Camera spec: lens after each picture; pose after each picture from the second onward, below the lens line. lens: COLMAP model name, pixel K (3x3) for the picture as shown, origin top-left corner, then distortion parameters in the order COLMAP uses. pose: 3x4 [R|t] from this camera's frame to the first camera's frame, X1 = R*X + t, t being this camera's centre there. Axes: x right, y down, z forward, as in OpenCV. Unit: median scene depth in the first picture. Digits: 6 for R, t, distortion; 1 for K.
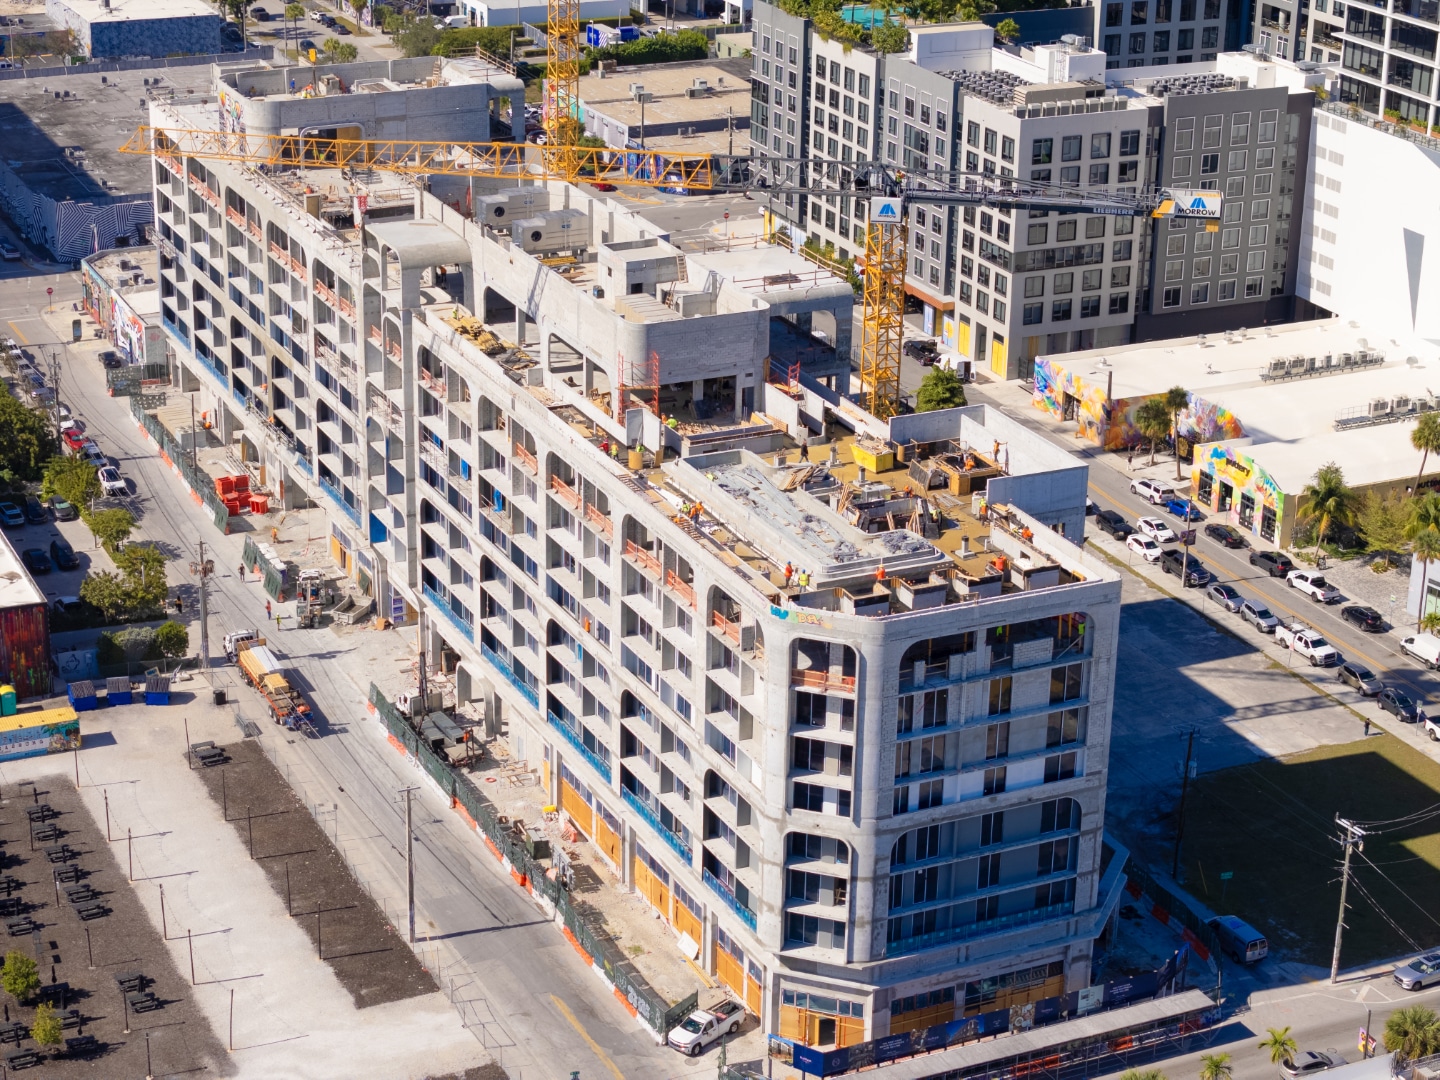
lens RADIAL K [[2869.4, 0, 720.0], [0, 2869.4, 540.0], [0, 0, 1]] dist [-0.298465, 2.657975]
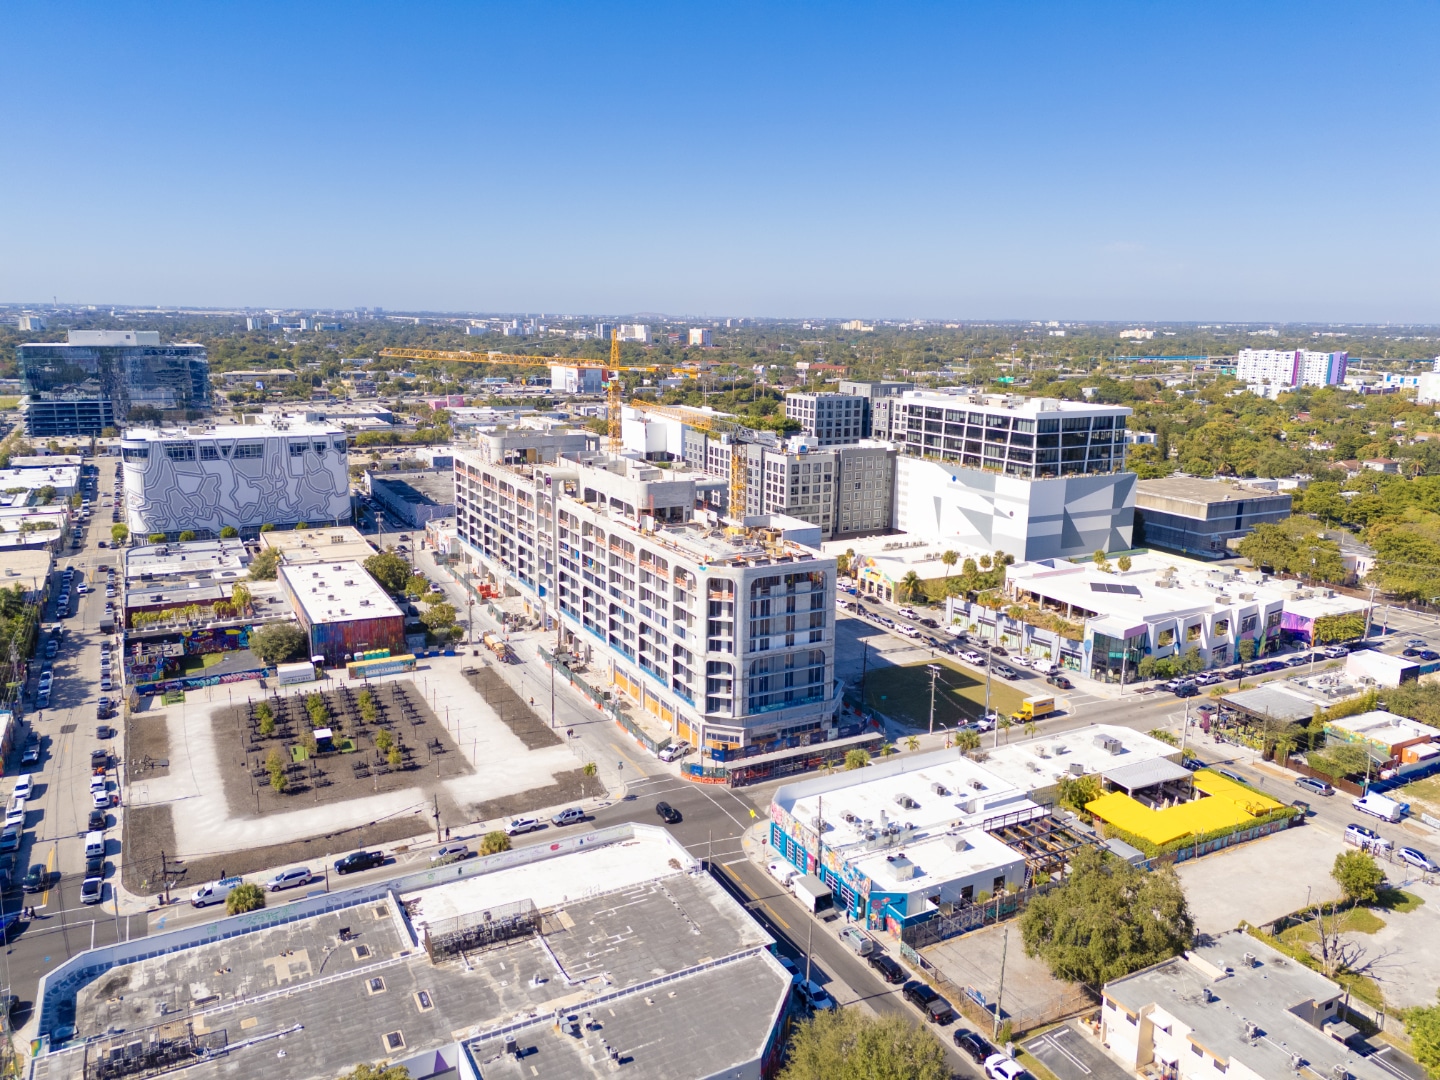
lens RADIAL K [[1039.2, 0, 720.0], [0, 1039.2, 540.0], [0, 0, 1]] dist [0.175183, -0.000608]
pose [[0.998800, -0.013802, 0.046980, -0.004992], [0.021726, 0.984754, -0.172593, 0.123344], [-0.043881, 0.173407, 0.983872, 0.074762]]
